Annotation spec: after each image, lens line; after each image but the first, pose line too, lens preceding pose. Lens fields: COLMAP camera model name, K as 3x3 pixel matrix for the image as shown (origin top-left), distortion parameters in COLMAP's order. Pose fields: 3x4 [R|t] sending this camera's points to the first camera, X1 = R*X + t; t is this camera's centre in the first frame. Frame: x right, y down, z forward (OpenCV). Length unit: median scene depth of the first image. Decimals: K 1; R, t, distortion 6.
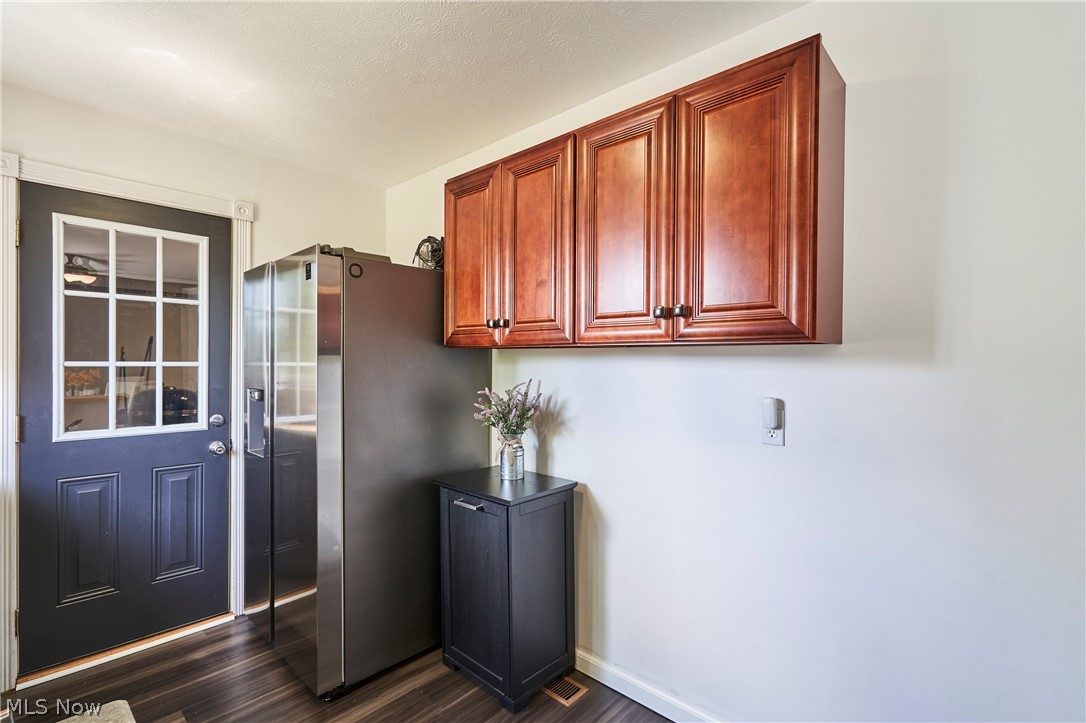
lens RADIAL K [[503.7, 0, 544.6], [0, 503.7, 362.6], [0, 0, 1]] dist [-0.000033, 0.000758]
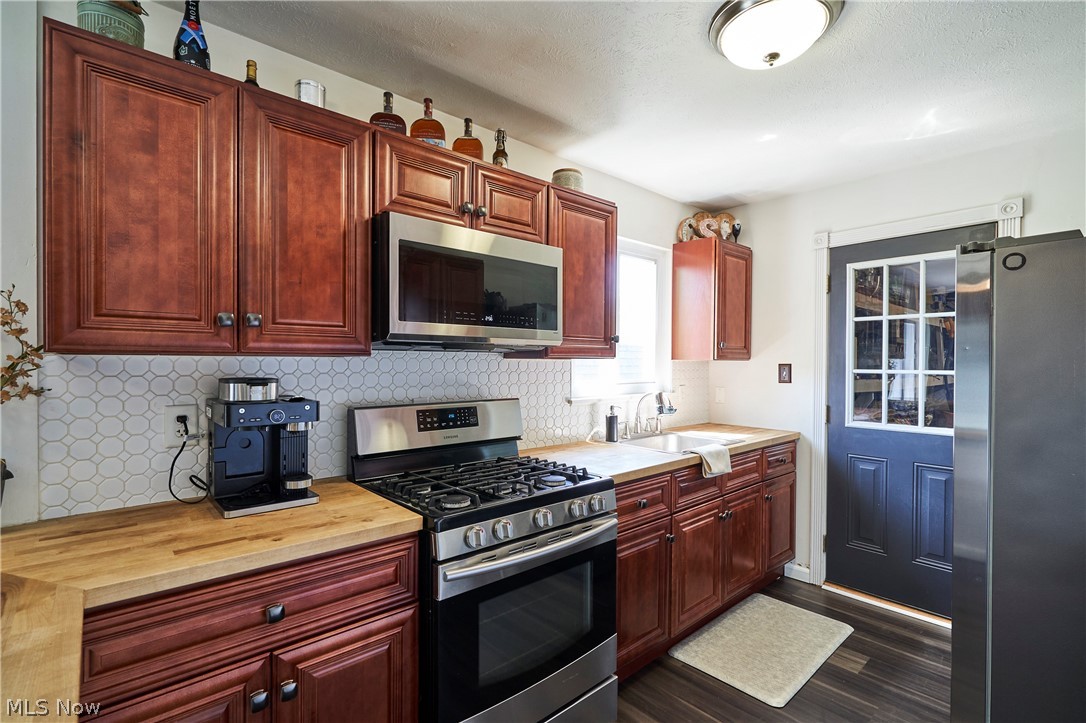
lens RADIAL K [[503.7, 0, 545.0], [0, 503.7, 364.1], [0, 0, 1]] dist [-0.000033, 0.000758]
pose [[-0.090010, -0.007910, -0.995909, 0.487867], [-0.012405, 0.999900, -0.006821, 0.003200], [0.995864, 0.011741, -0.090099, 0.281138]]
